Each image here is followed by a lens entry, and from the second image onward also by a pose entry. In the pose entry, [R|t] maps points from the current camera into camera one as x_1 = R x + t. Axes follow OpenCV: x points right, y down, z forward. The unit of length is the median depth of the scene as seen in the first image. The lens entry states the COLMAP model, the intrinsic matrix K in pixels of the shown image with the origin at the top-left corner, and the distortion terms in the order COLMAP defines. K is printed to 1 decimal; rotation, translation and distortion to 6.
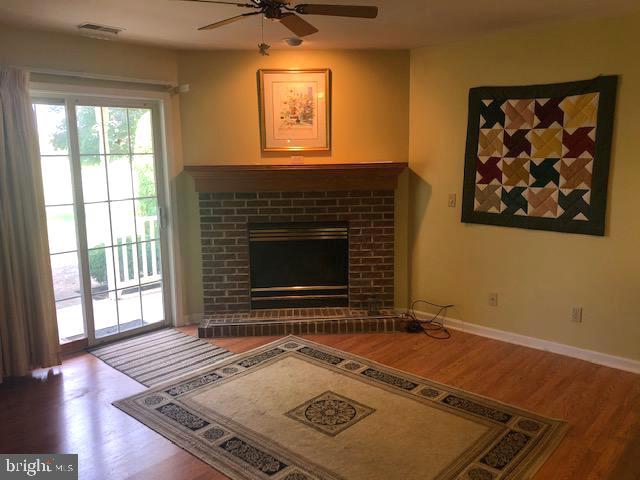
lens RADIAL K [[516.3, 0, 313.6], [0, 516.3, 241.3], [0, 0, 1]] dist [0.011918, -0.021327]
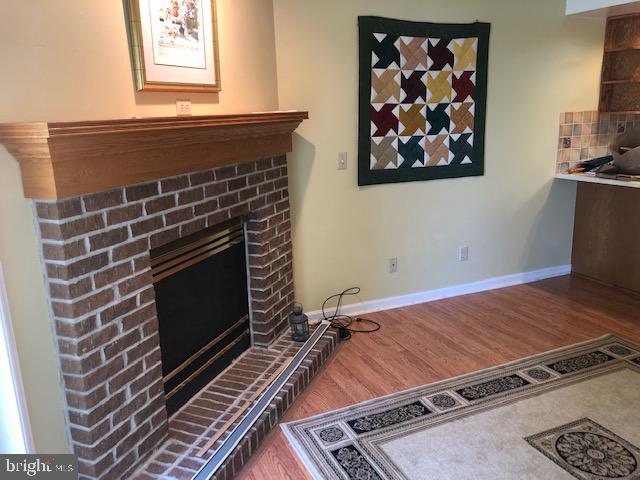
lens RADIAL K [[516.3, 0, 318.2], [0, 516.3, 240.7], [0, 0, 1]] dist [0.011918, -0.021327]
pose [[0.418546, -0.220566, 0.881005, -0.510510], [0.185575, 0.970364, 0.154775, -0.096678], [-0.889034, 0.098712, 0.447073, 0.746615]]
